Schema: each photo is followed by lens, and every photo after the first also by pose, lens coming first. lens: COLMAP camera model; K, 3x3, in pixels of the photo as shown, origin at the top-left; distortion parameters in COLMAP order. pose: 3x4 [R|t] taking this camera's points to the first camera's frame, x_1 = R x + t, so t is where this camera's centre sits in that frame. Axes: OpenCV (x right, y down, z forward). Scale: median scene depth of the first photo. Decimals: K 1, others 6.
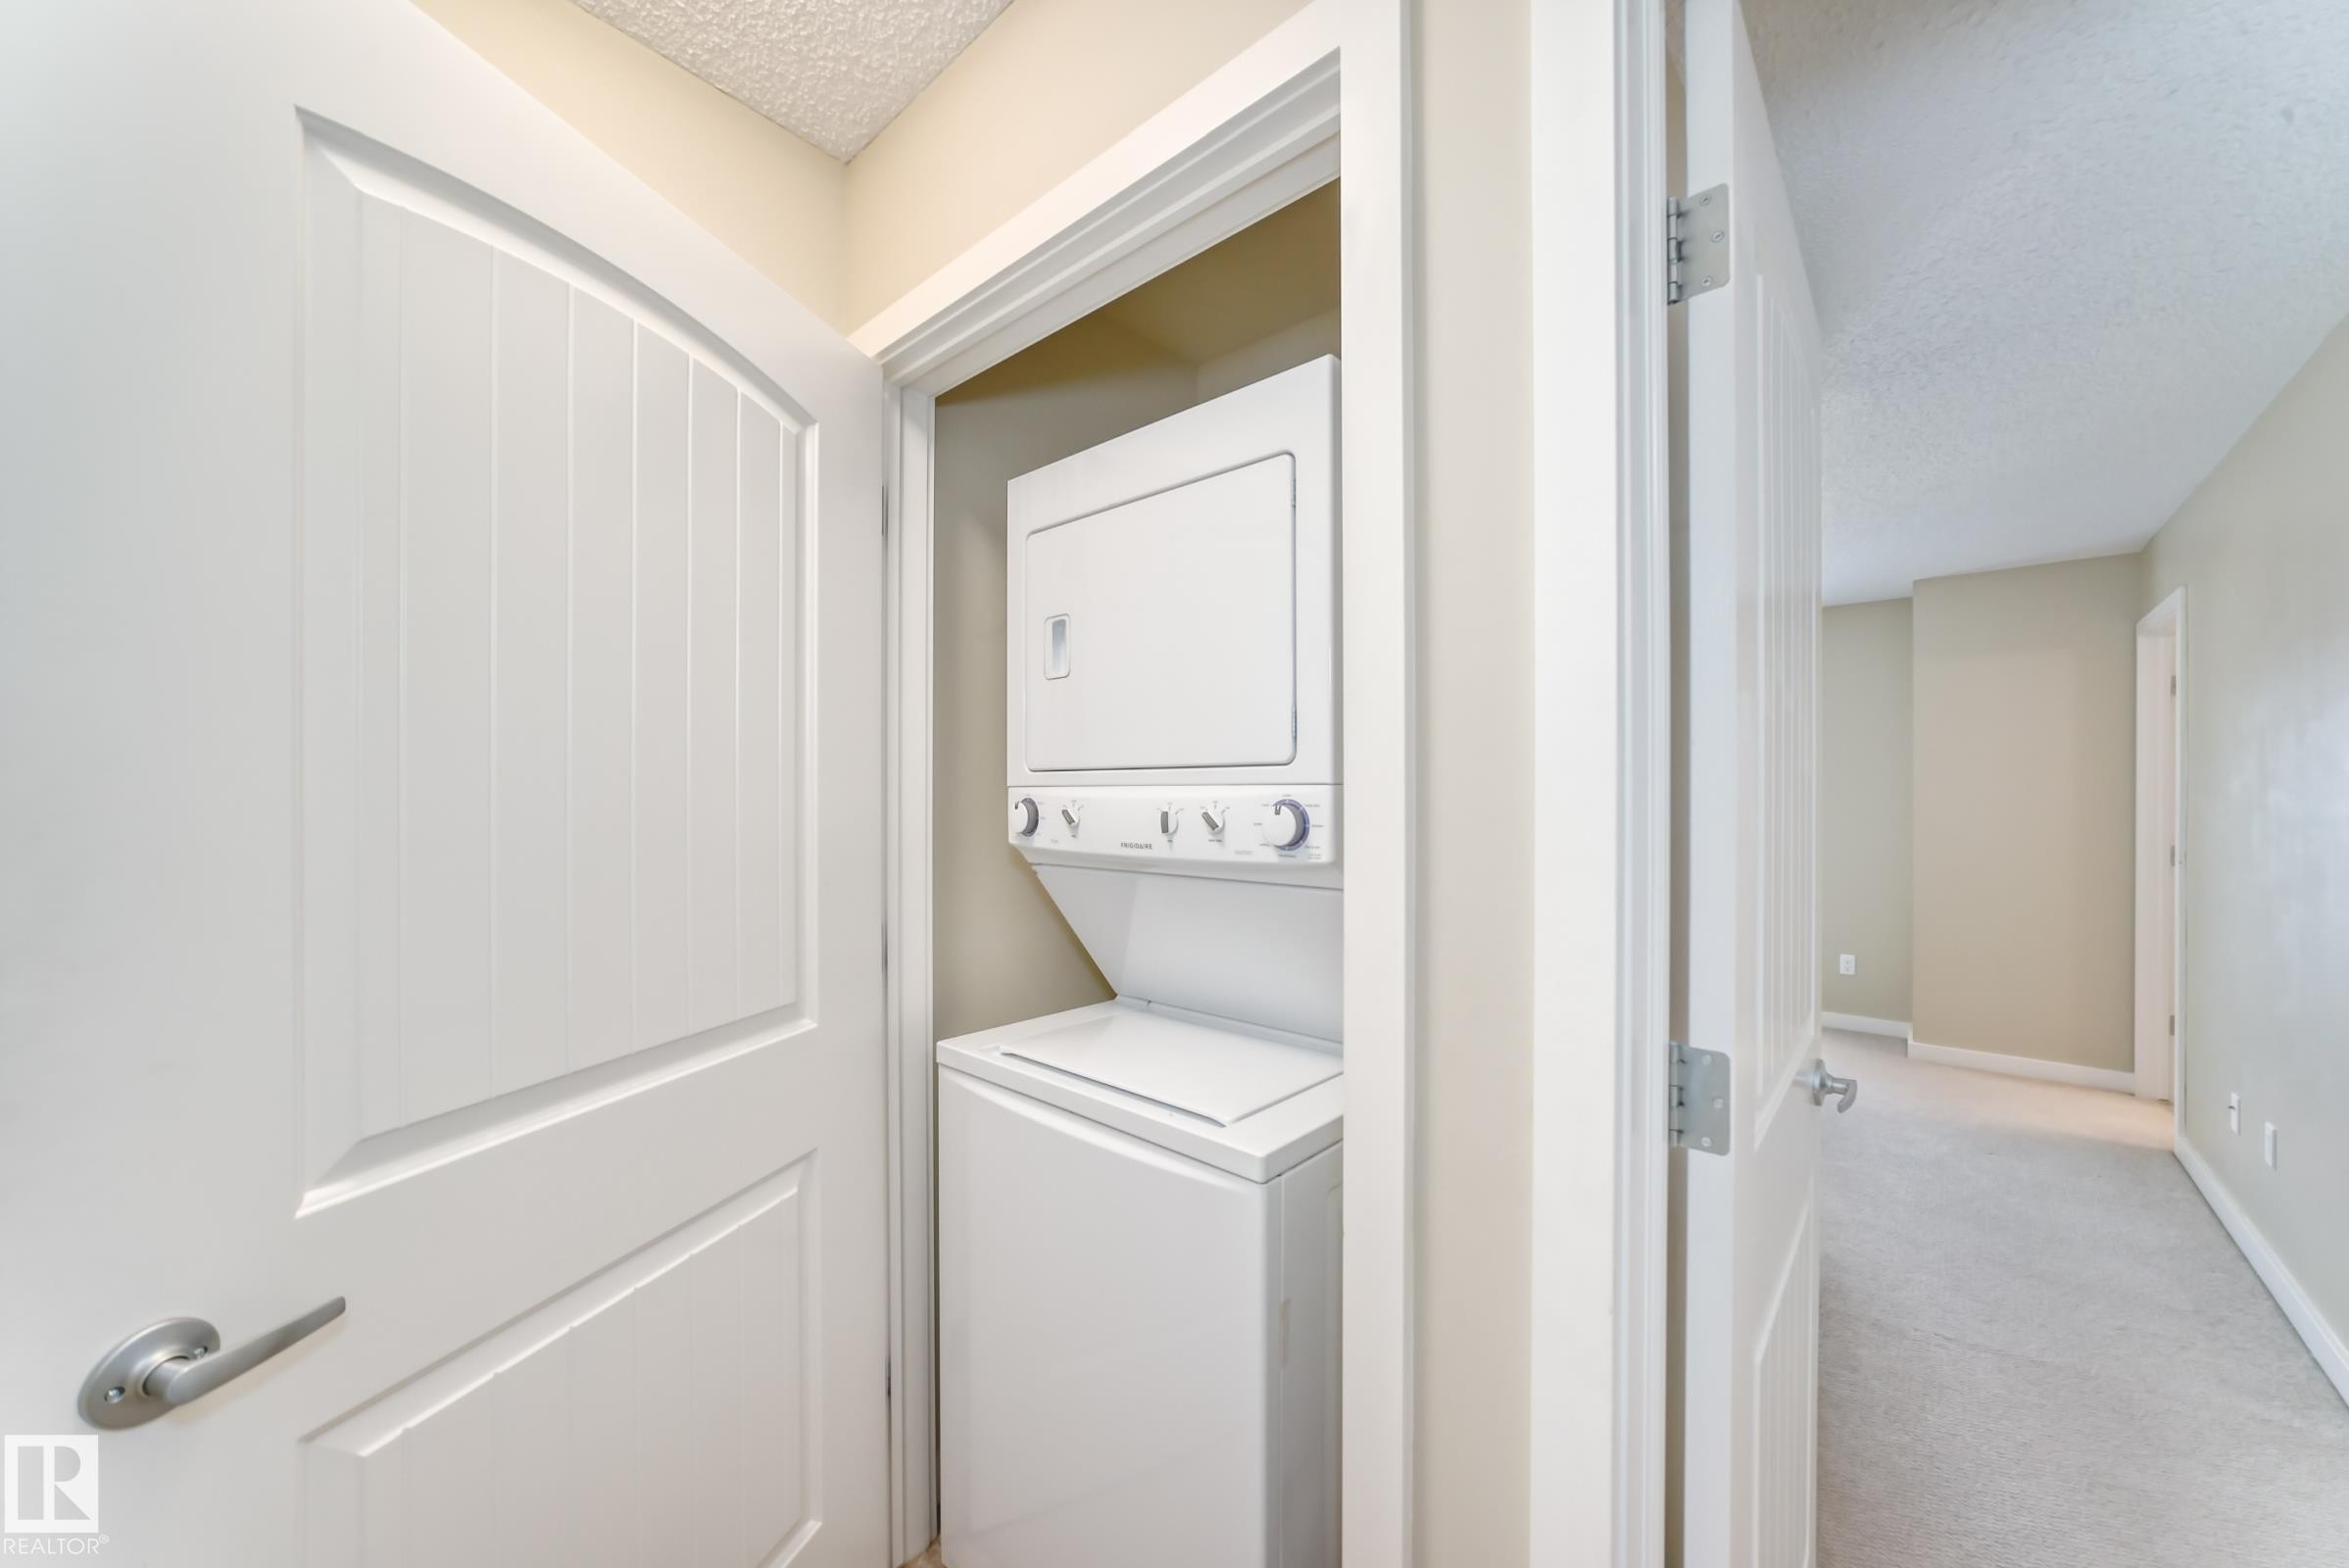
lens RADIAL K [[862.7, 0, 1228.6], [0, 862.7, 667.6], [0, 0, 1]] dist [-0.018814, 0.004876]
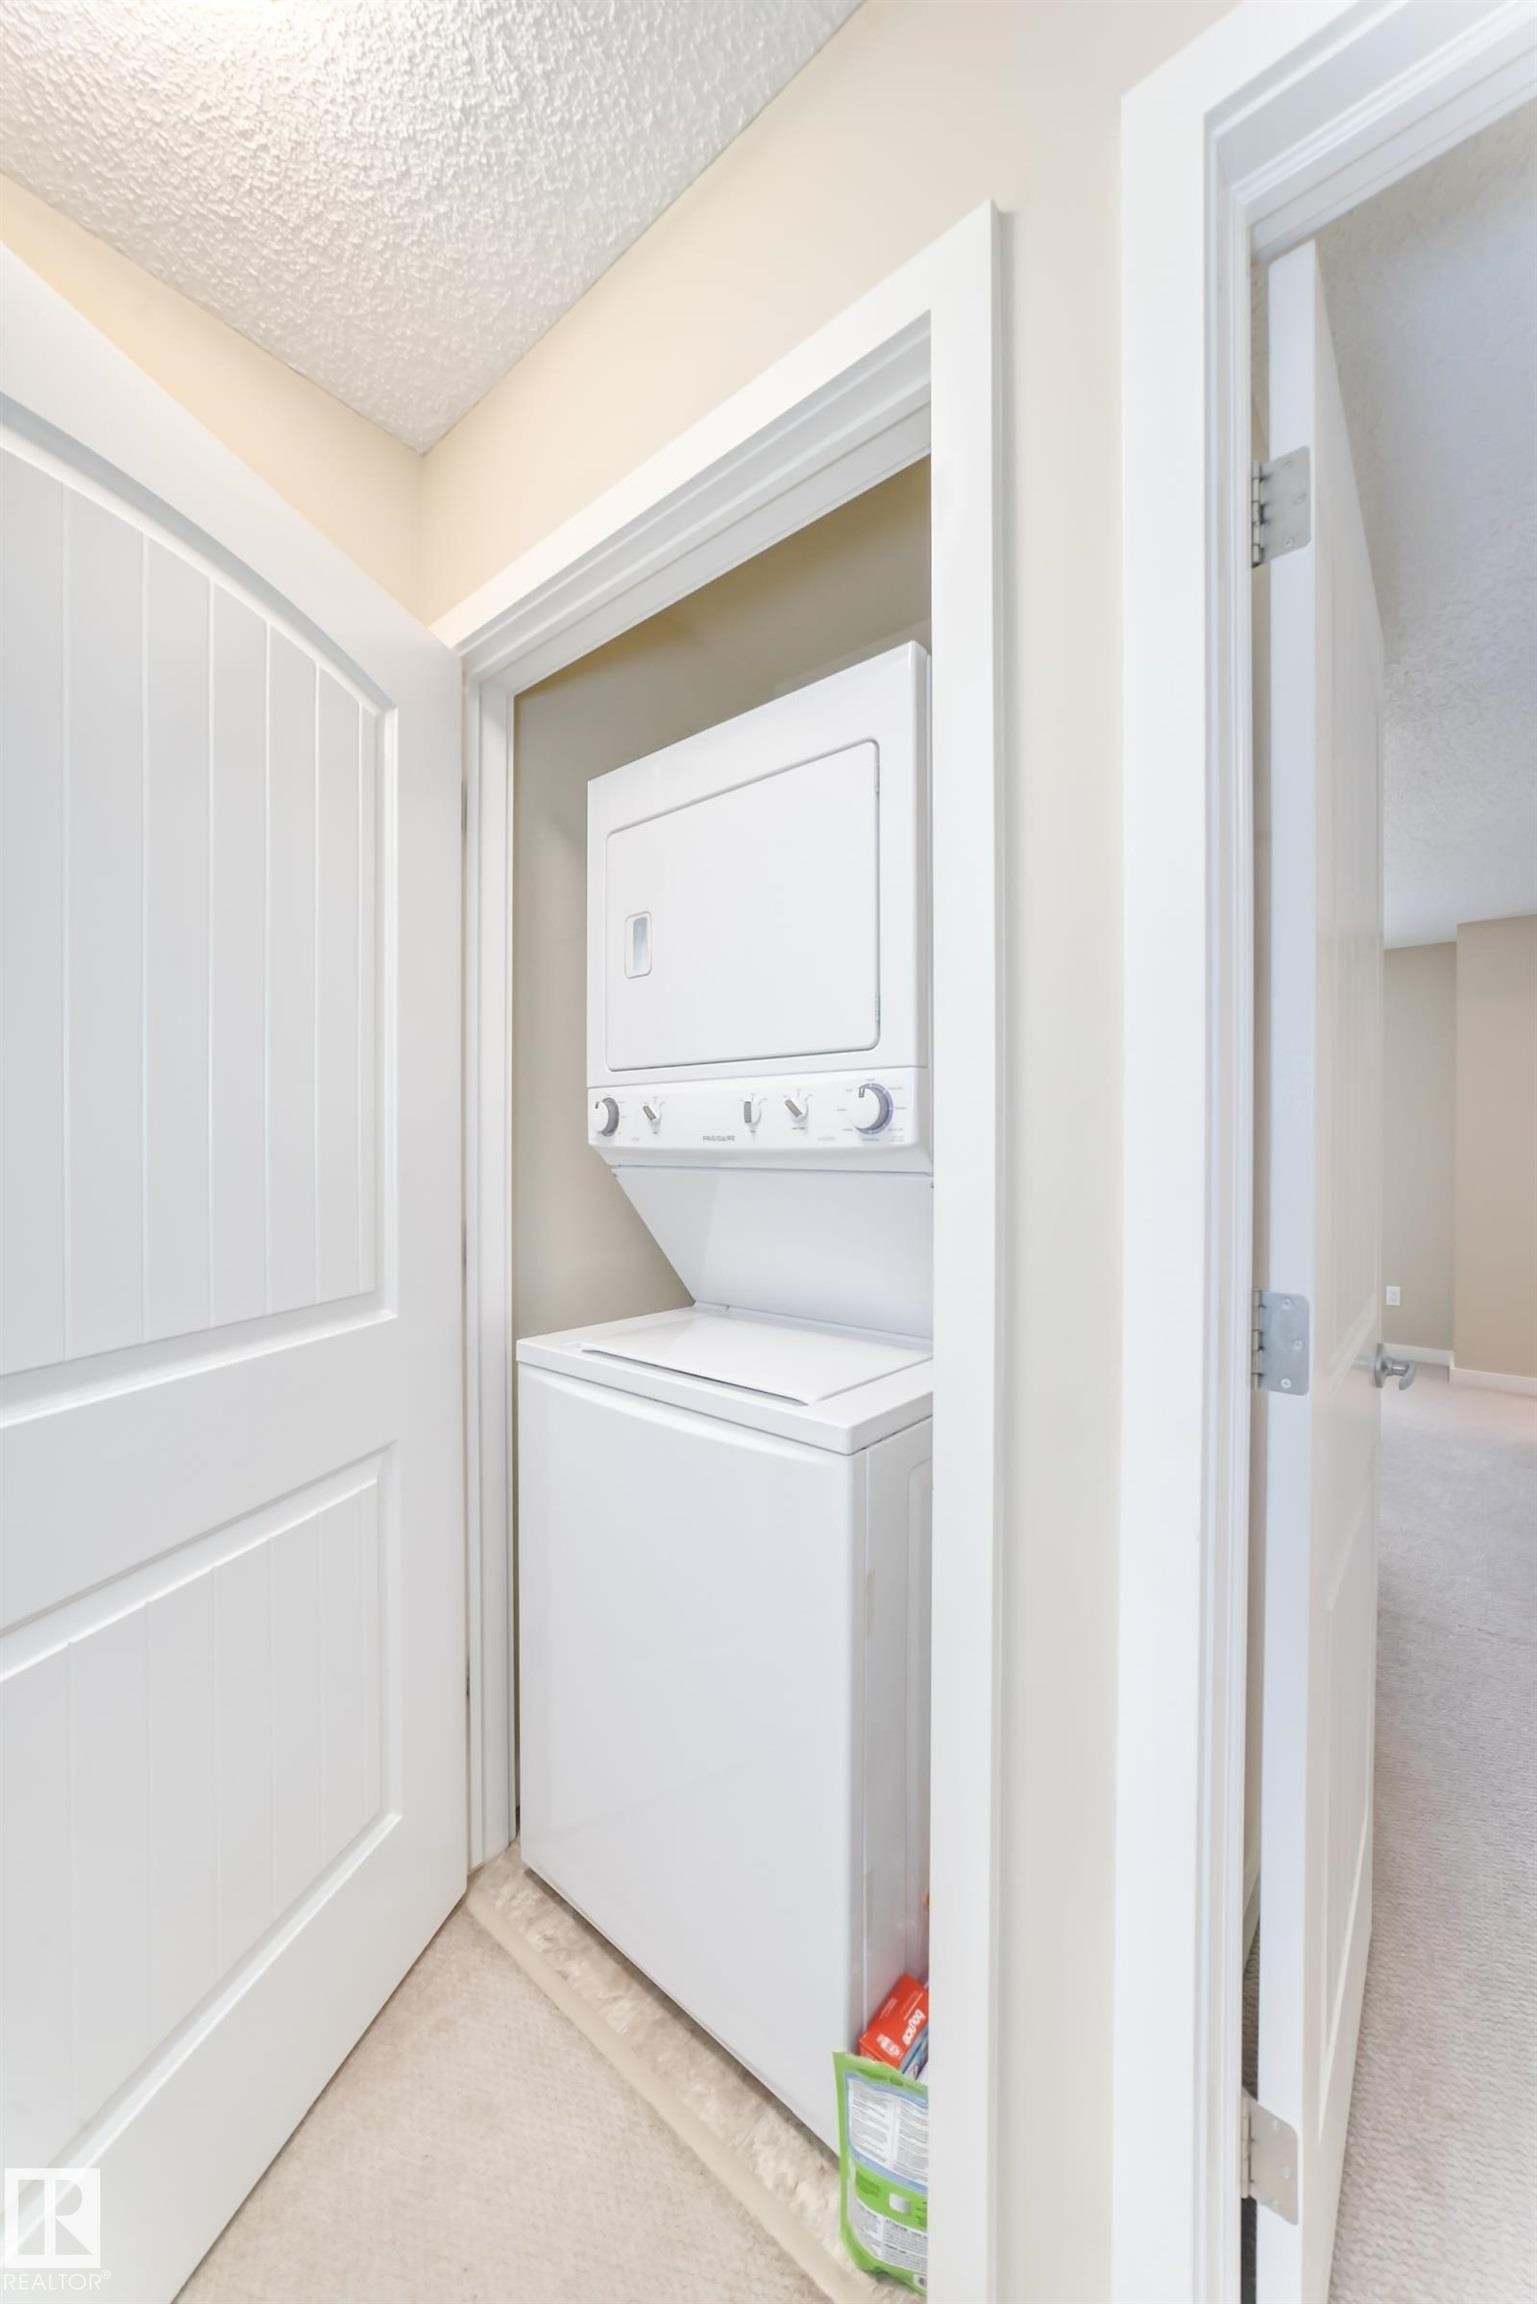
lens RADIAL K [[846.1, 0, 794.6], [0, 846.1, 1154.5], [0, 0, 1]] dist [-0.018814, 0.004876]
pose [[0.999255, 0.000534, 0.038600, -0.057812], [-0.000889, 0.999957, 0.009182, 0.220772], [-0.038594, -0.009209, 0.999213, 0.011791]]
